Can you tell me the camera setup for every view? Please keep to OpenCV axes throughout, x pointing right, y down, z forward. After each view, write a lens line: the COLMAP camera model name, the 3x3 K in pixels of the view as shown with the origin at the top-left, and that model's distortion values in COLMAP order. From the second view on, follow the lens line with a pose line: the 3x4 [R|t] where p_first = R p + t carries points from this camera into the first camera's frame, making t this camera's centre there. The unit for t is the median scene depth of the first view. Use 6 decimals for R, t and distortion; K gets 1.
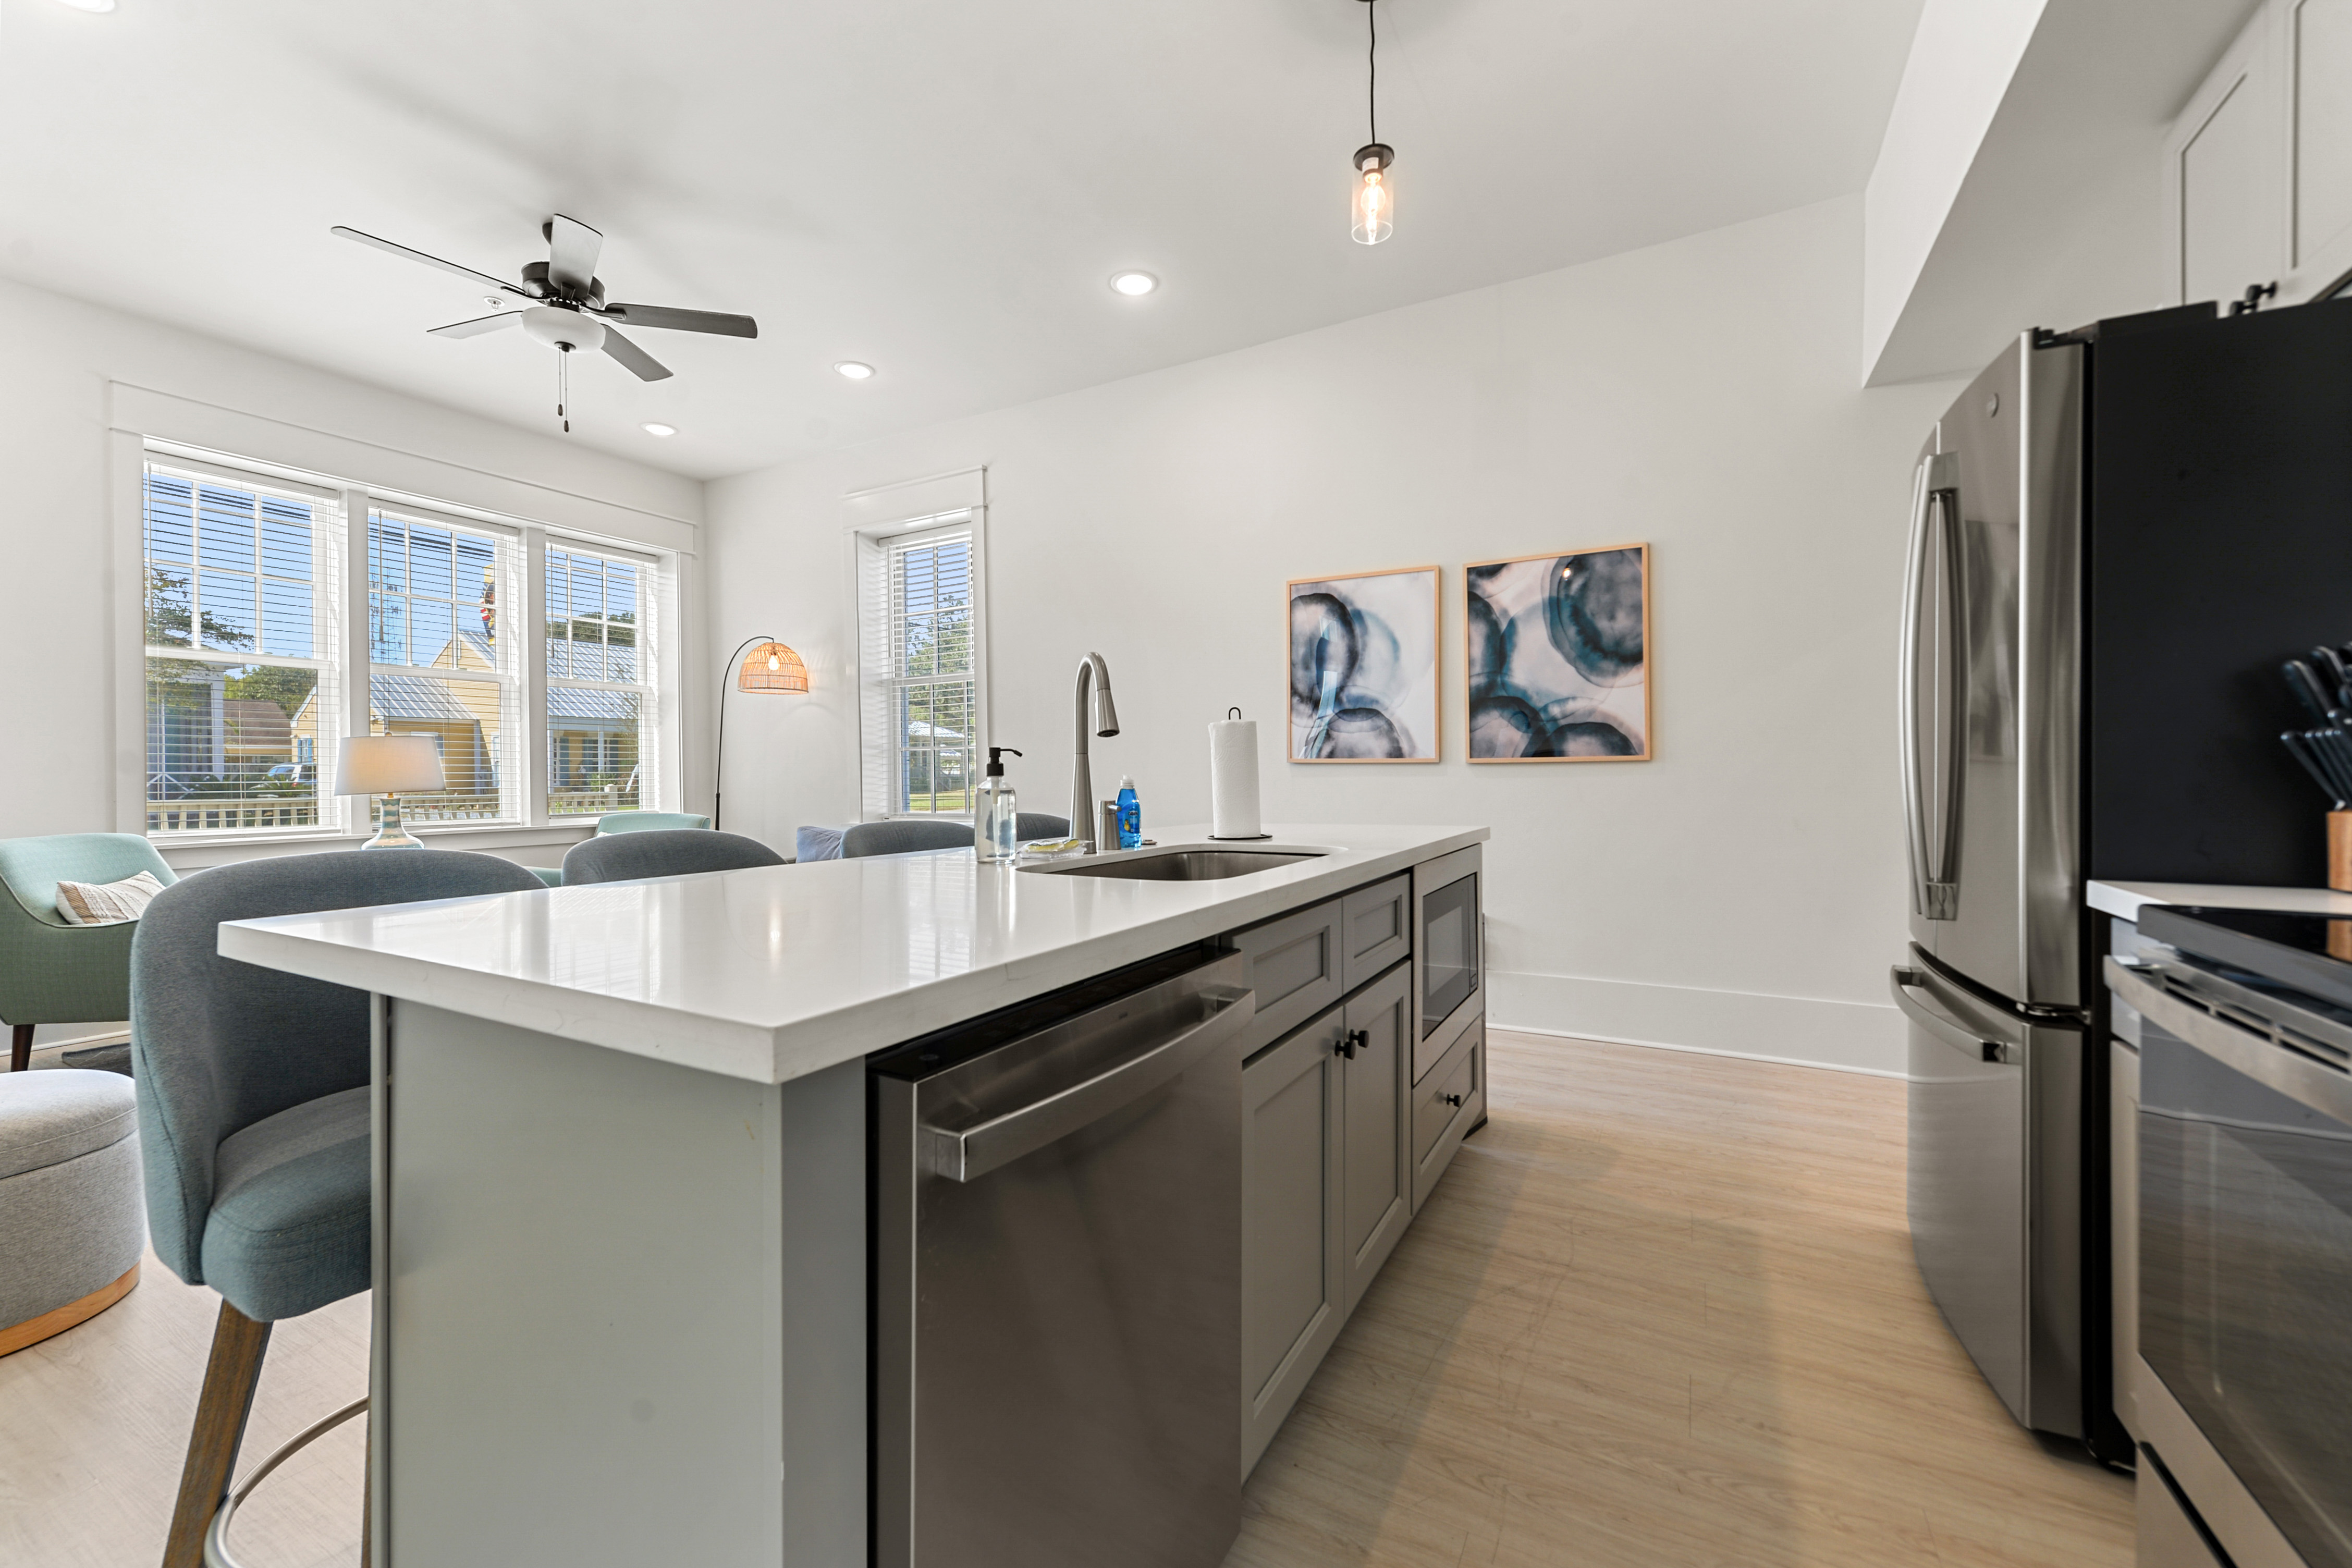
lens RADIAL K [[935.2, 0, 1160.6], [0, 935.2, 780.9], [0, 0, 1]] dist [0.002616, 0.000073]
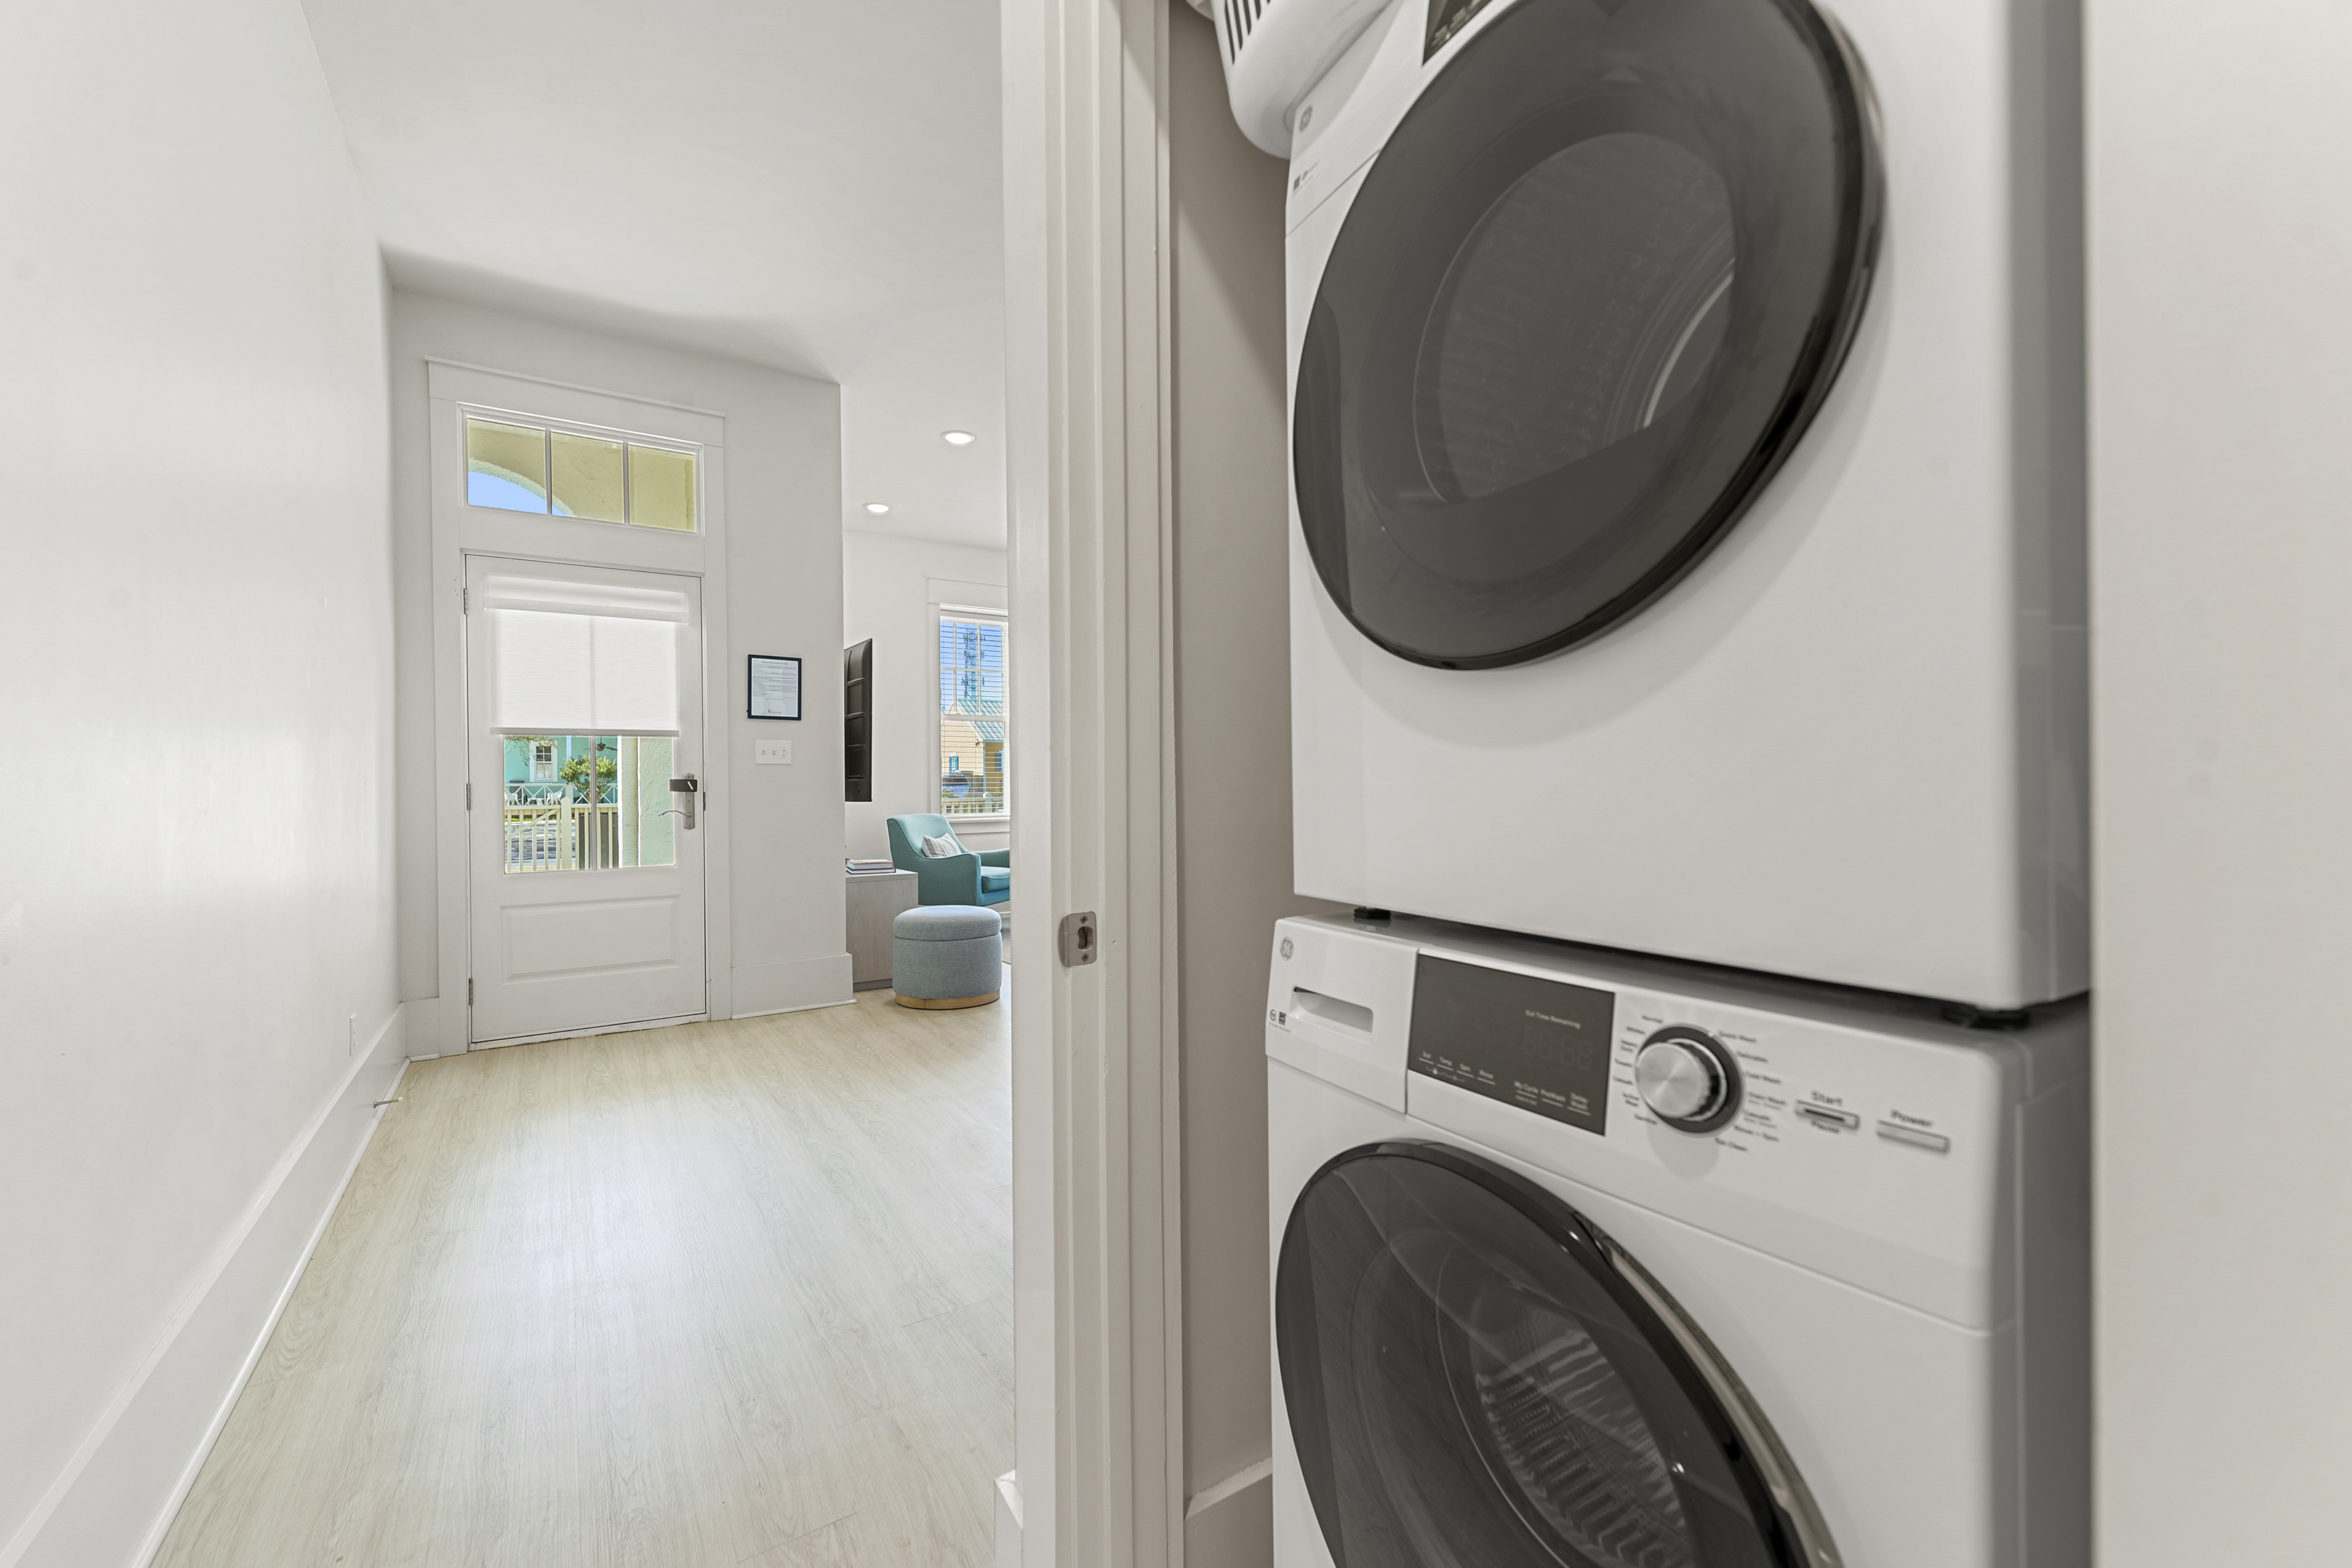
lens RADIAL K [[935.2, 0, 1168.8], [0, 935.2, 790.2], [0, 0, 1]] dist [0.002616, 0.000073]
pose [[0.885130, 0.002347, -0.465338, 0.224319], [-0.001728, 0.999997, 0.001758, 0.002573], [0.465341, -0.000752, 0.885131, -0.515354]]
